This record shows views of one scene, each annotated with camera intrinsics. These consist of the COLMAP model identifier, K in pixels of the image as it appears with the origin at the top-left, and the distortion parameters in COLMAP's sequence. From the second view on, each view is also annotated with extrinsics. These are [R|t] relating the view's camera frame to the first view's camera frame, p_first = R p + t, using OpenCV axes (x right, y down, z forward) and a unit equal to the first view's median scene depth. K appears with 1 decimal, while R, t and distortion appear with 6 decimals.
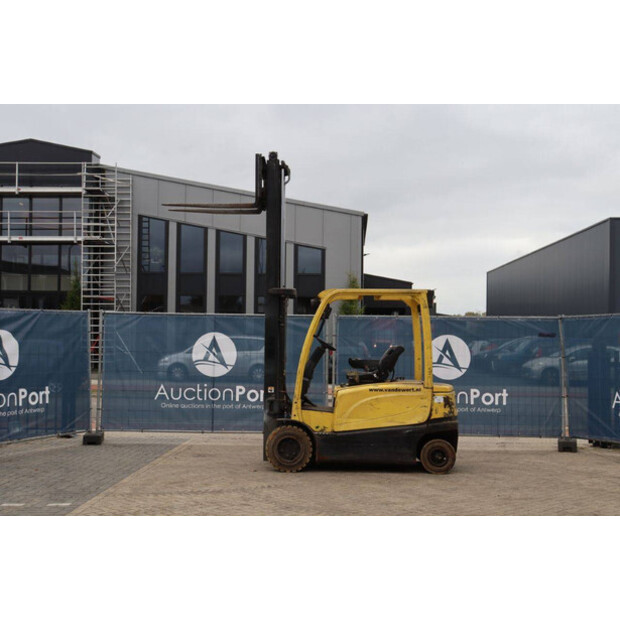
lens RADIAL K [[856.6, 0, 310.0], [0, 856.6, 310.0], [0, 0, 1]] dist [0.010569, 0.451474]
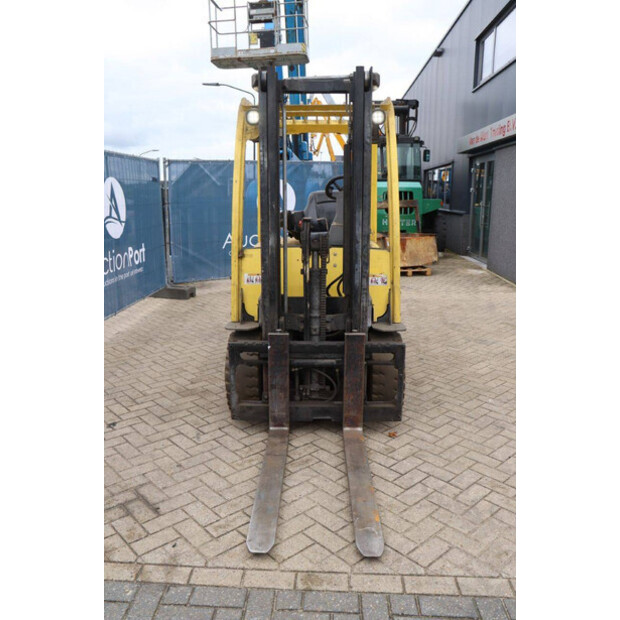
lens RADIAL K [[522.2, 0, 303.3], [0, 522.2, 310.3], [0, 0, 1]] dist [-0.161396, 0.143730]
pose [[0.022384, -0.227603, 0.973497, -0.288002], [-0.041493, 0.972690, 0.228368, 0.034695], [-0.998888, -0.045505, 0.012328, 0.852344]]
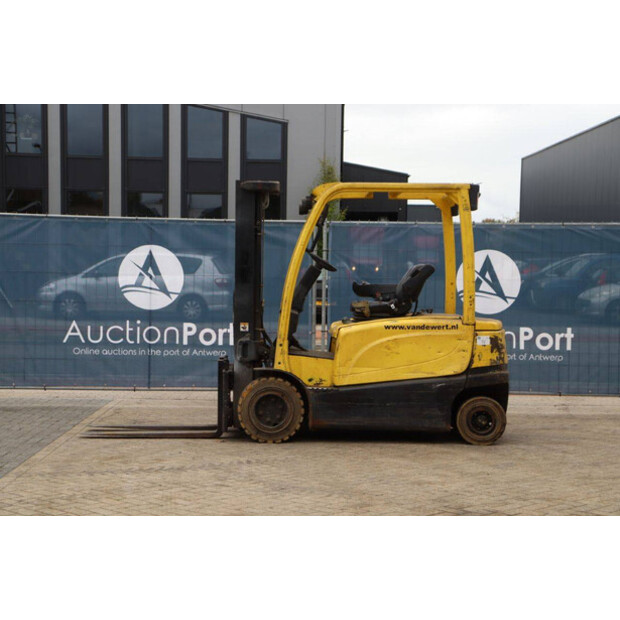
lens RADIAL K [[1278.1, 0, 310.0], [0, 1278.1, 310.0], [0, 0, 1]] dist [0.314669, 0.320672]
pose [[0.998877, 0.001132, 0.047364, -0.034123], [-0.004619, 0.997279, 0.073579, 0.001578], [-0.047152, -0.073715, 0.996164, -0.036924]]
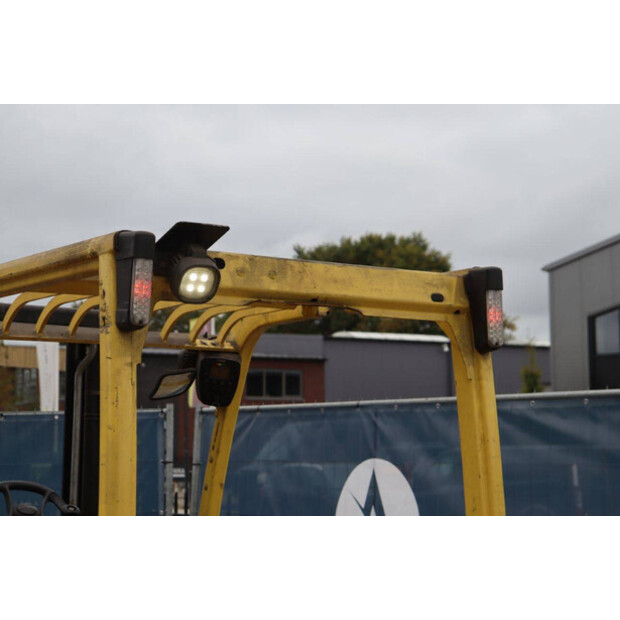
lens RADIAL K [[1461.5, 0, 310.0], [0, 1461.5, 310.0], [0, 0, 1]] dist [0.407919, 0.104056]
pose [[0.567496, -0.096657, -0.817683, 0.343826], [0.039302, 0.995134, -0.090357, 0.019842], [0.822438, 0.019141, 0.568533, 0.689498]]
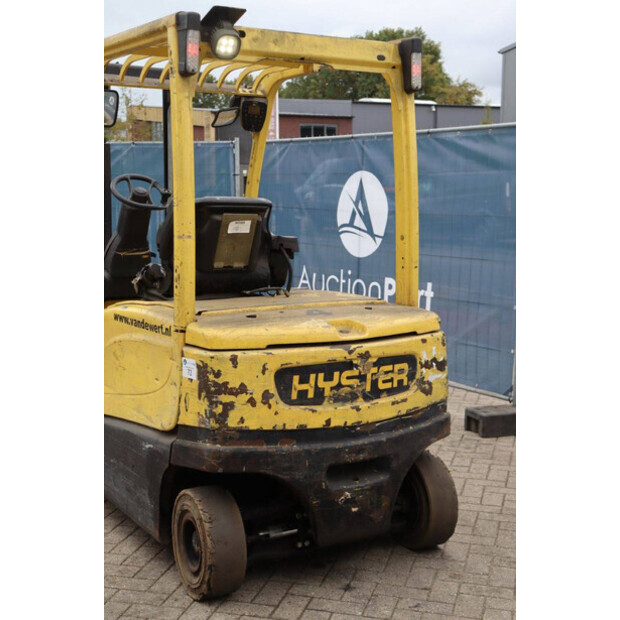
lens RADIAL K [[953.0, 0, 310.0], [0, 953.0, 310.0], [0, 0, 1]] dist [0.124116, 0.072211]
pose [[0.537576, 0.097671, -0.837539, 0.374542], [0.036772, 0.989609, 0.139007, 0.028617], [0.842413, -0.105524, 0.528398, 0.685600]]
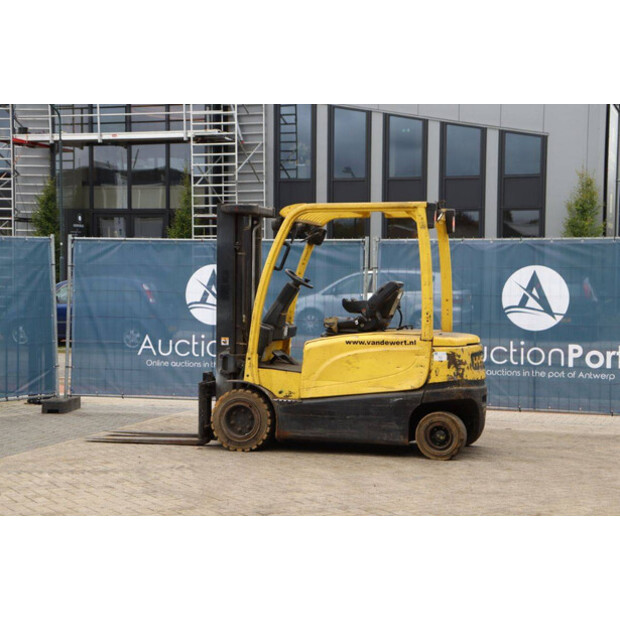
lens RADIAL K [[1278.1, 0, 310.0], [0, 1278.1, 310.0], [0, 0, 1]] dist [0.314669, 0.320672]
pose [[0.969283, 0.001677, -0.245943, 0.247178], [0.013358, 0.998142, 0.059452, 0.000665], [0.245586, -0.060911, 0.967459, -0.046587]]
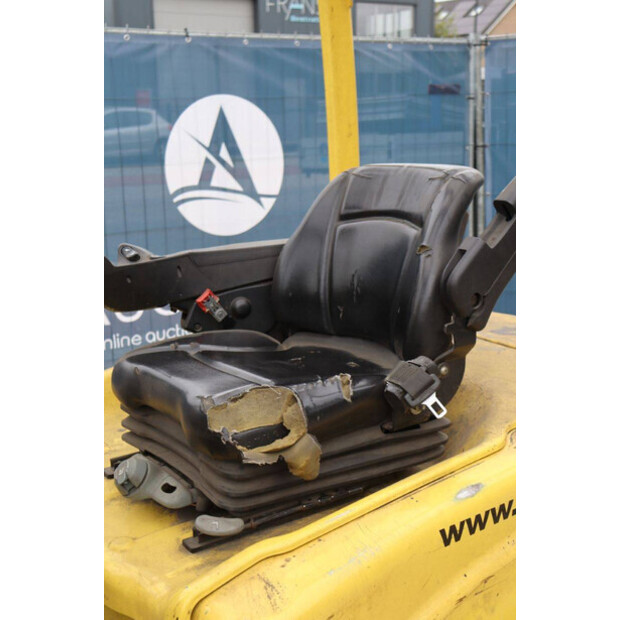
lens RADIAL K [[856.6, 0, 310.0], [0, 856.6, 310.0], [0, 0, 1]] dist [0.010569, 0.451474]
pose [[0.793797, -0.168432, 0.584394, -0.013732], [0.004253, 0.962400, 0.271604, 0.019784], [-0.608167, -0.213113, 0.764667, 0.740788]]
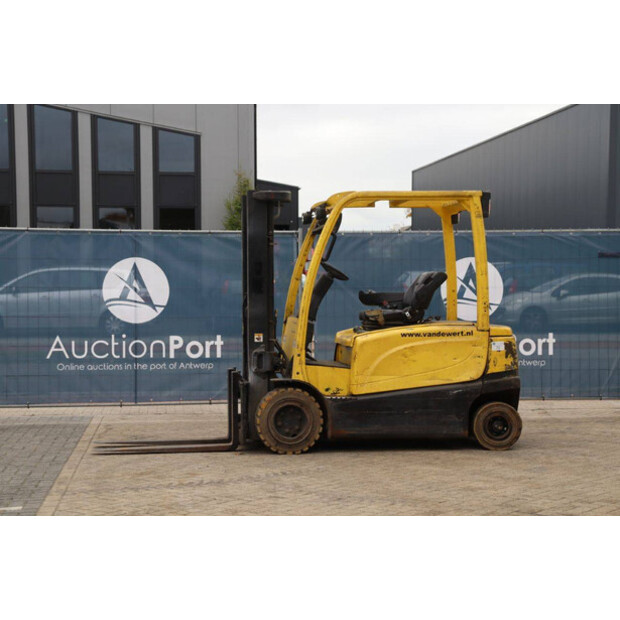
lens RADIAL K [[1275.9, 0, 310.0], [0, 1275.9, 310.0], [0, 0, 1]] dist [0.310030, 0.194980]
pose [[0.989362, -0.017392, 0.144431, -0.126562], [0.008282, 0.997951, 0.063440, 0.004296], [-0.145239, -0.061569, 0.987479, -0.022643]]
